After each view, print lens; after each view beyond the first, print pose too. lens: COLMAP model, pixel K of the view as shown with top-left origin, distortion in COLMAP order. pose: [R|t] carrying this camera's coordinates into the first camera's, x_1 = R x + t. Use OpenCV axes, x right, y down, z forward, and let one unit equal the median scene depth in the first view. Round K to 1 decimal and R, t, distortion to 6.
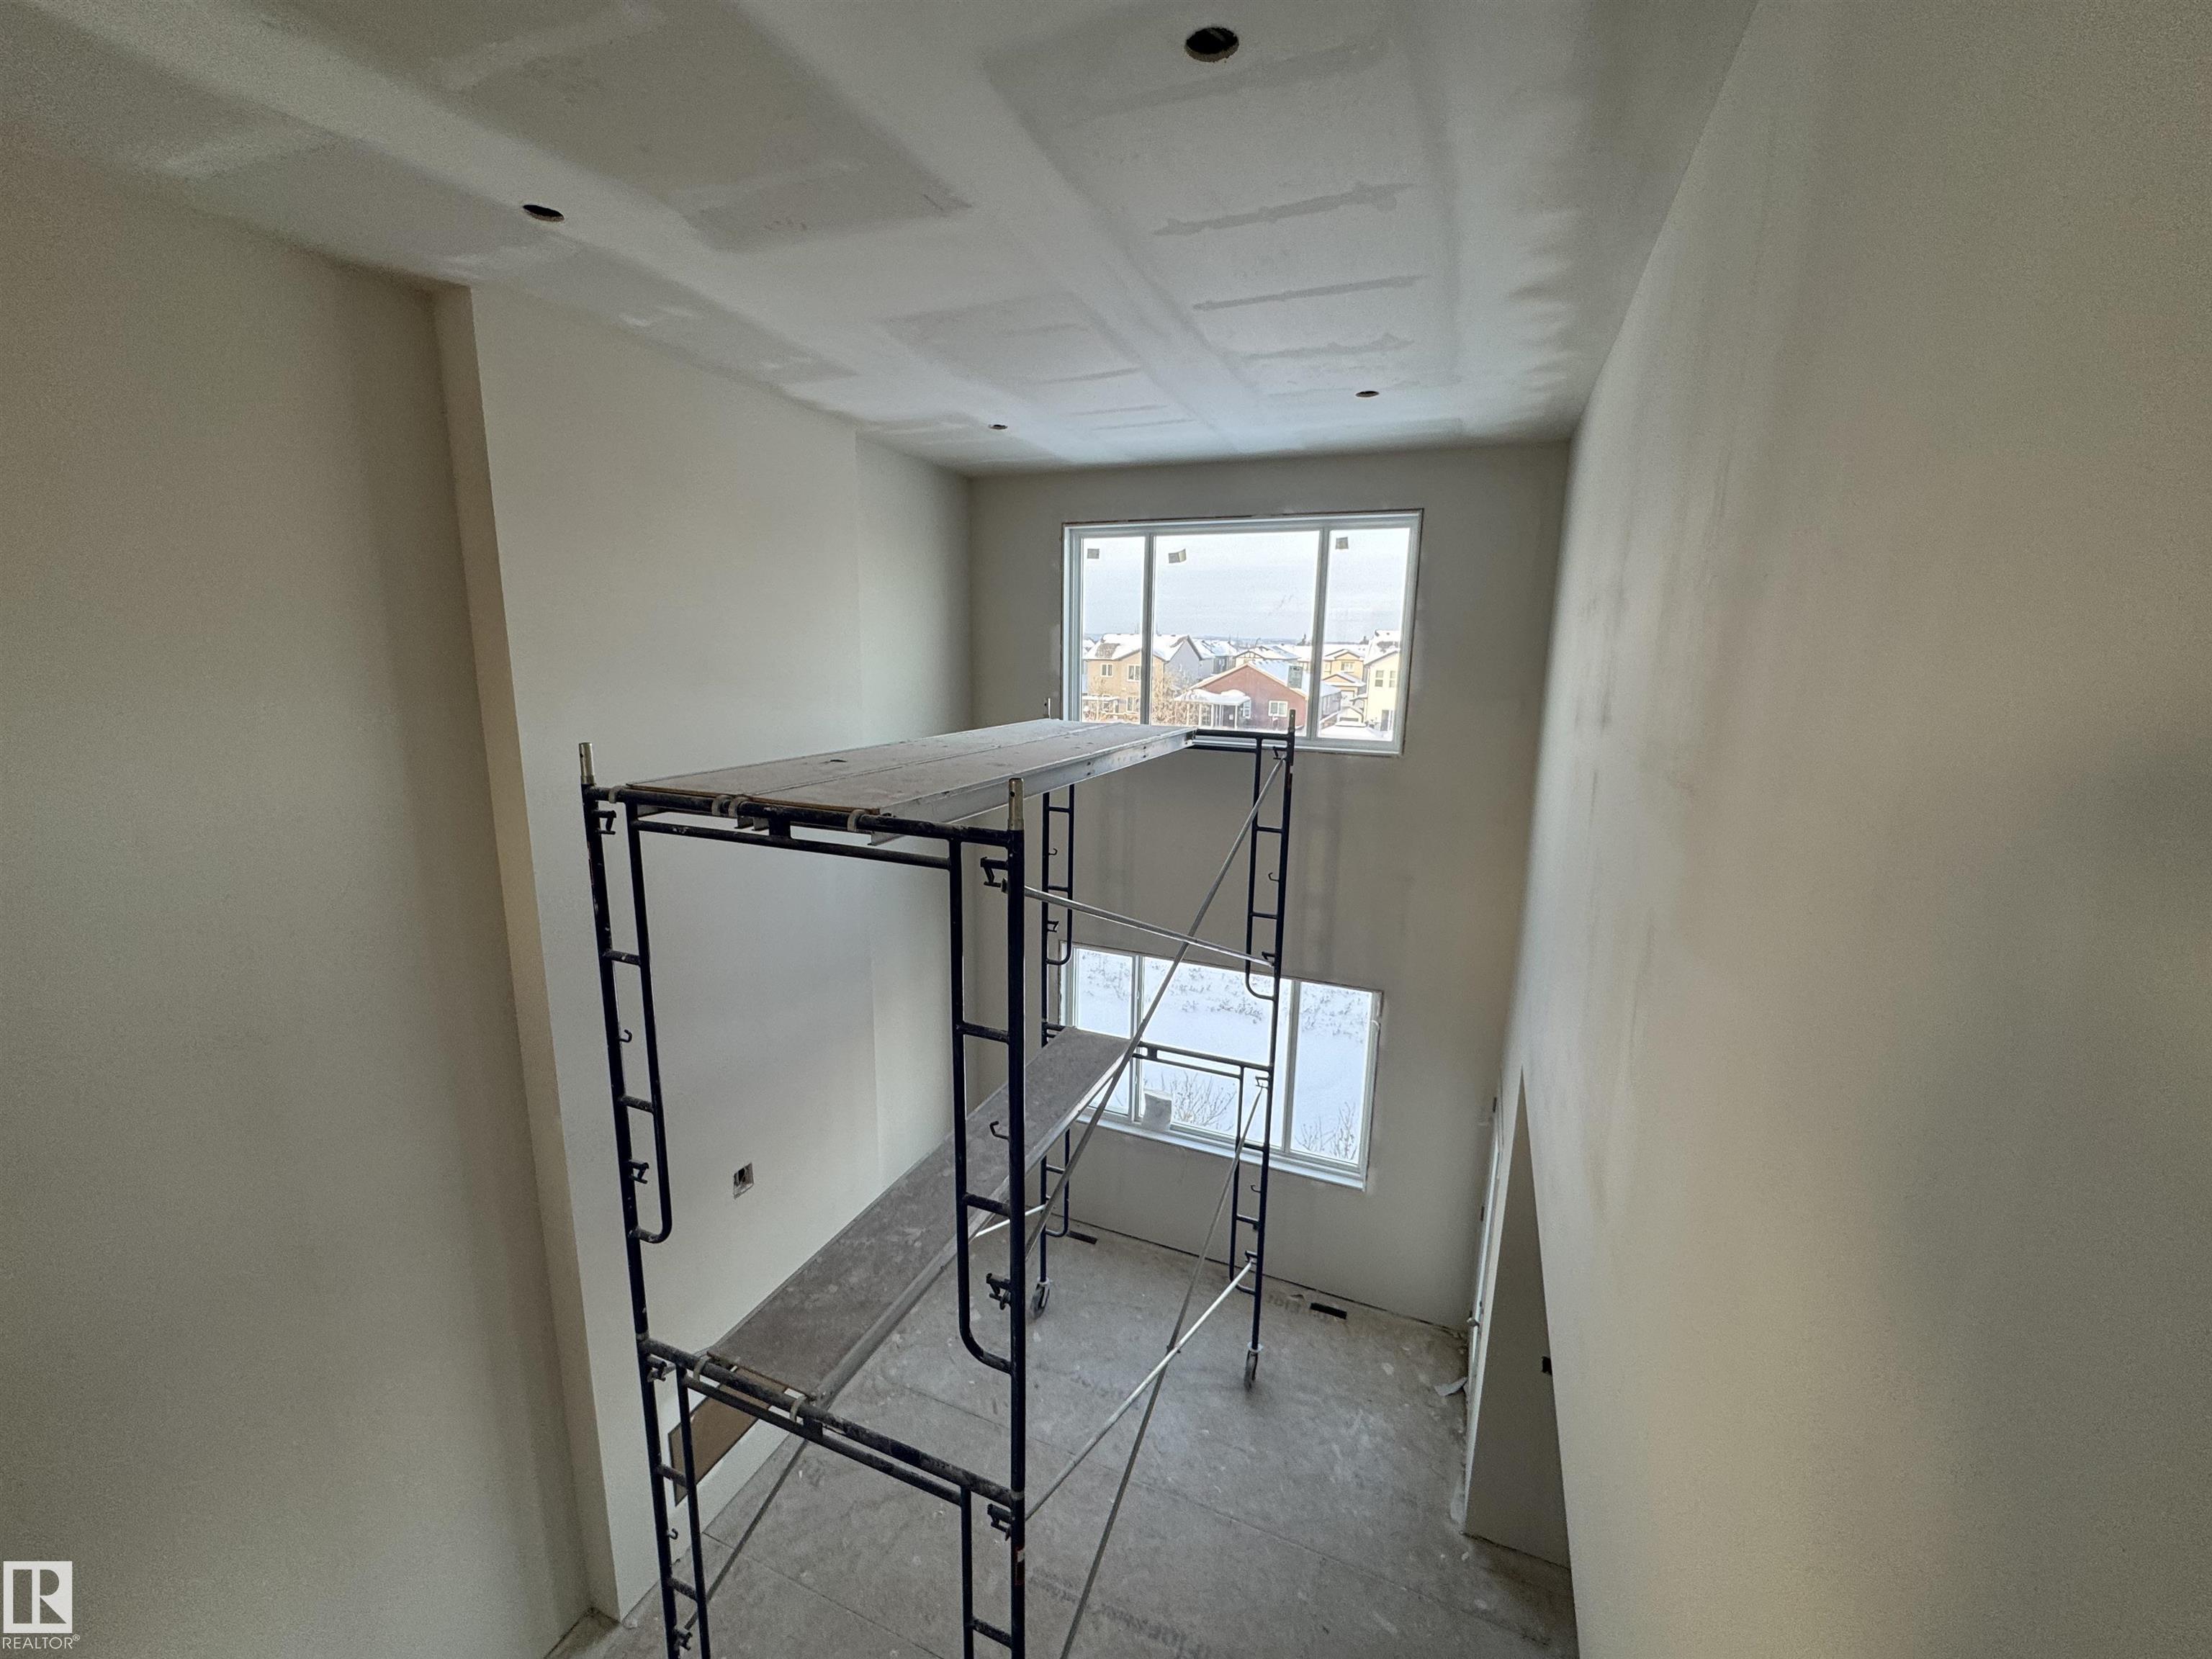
lens RADIAL K [[883.5, 0, 1102.3], [0, 883.5, 832.2], [0, 0, 1]] dist [0.000349, 0.000290]
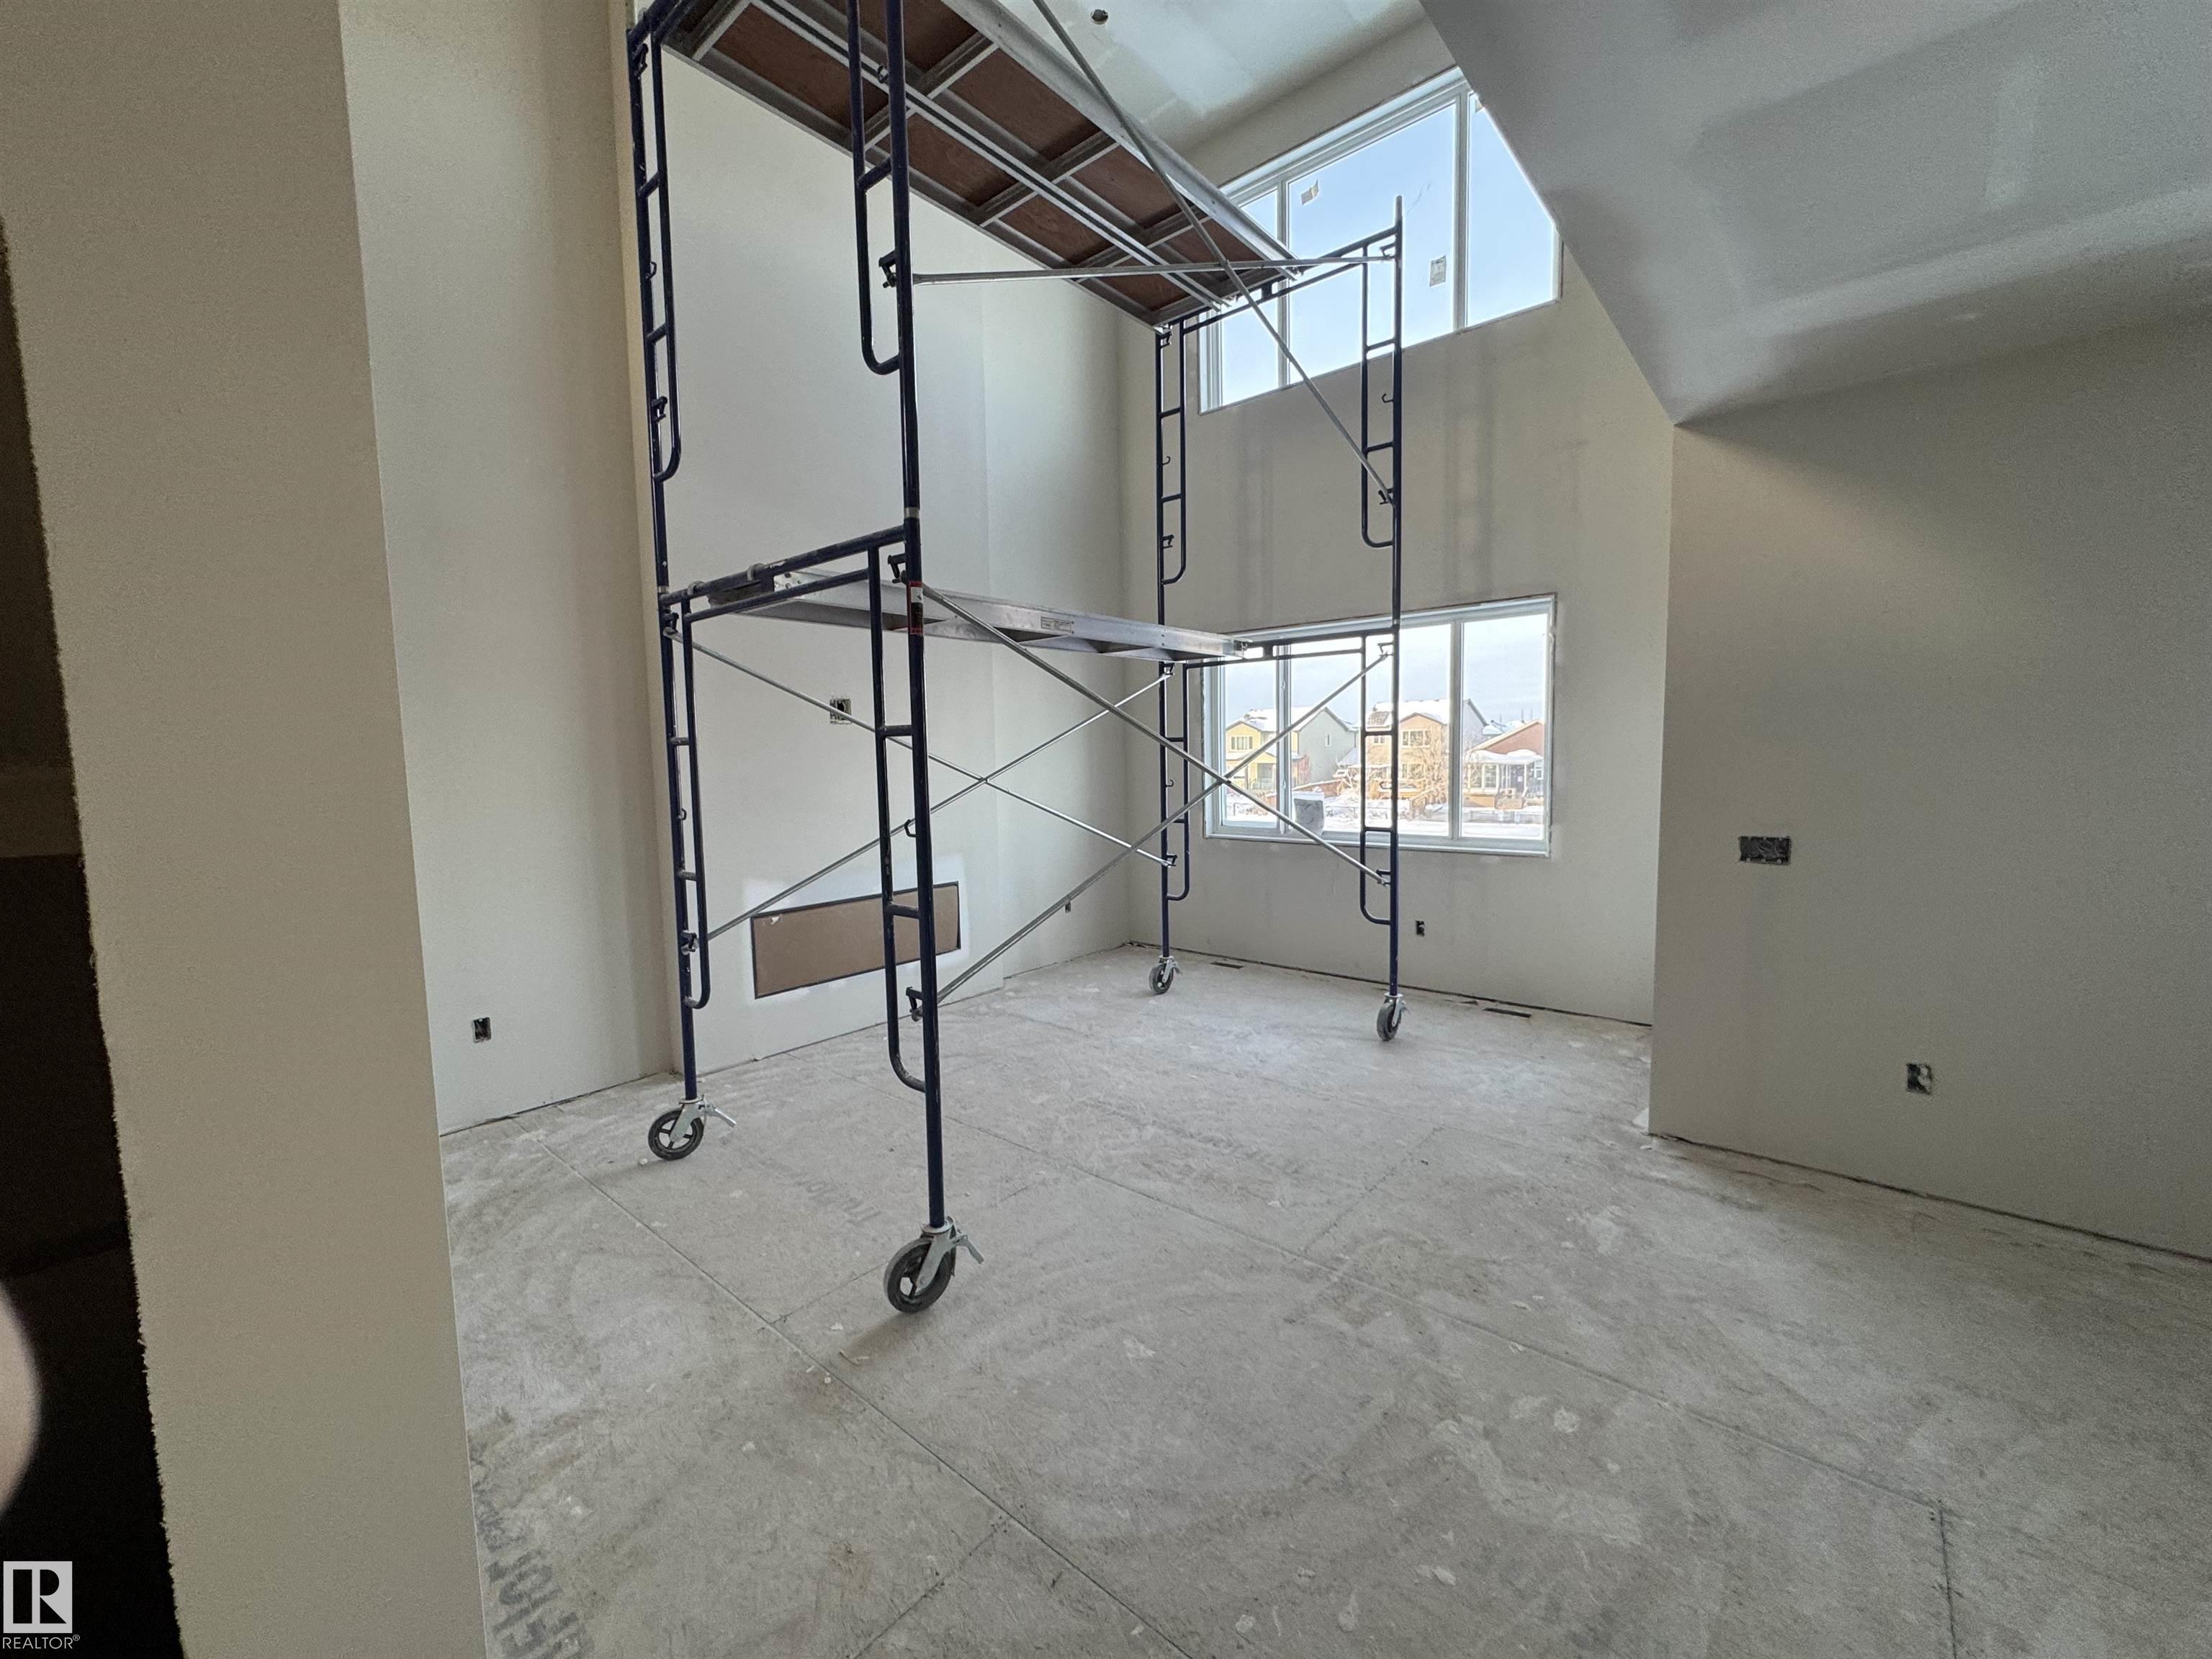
lens RADIAL K [[883.8, 0, 1106.0], [0, 883.8, 829.5], [0, 0, 1]] dist [-0.000901, 0.000324]
pose [[0.953037, -0.010186, -0.302684, 0.175082], [-0.026634, 0.992743, -0.117268, 0.555188], [0.301682, 0.119822, 0.945849, 0.110052]]
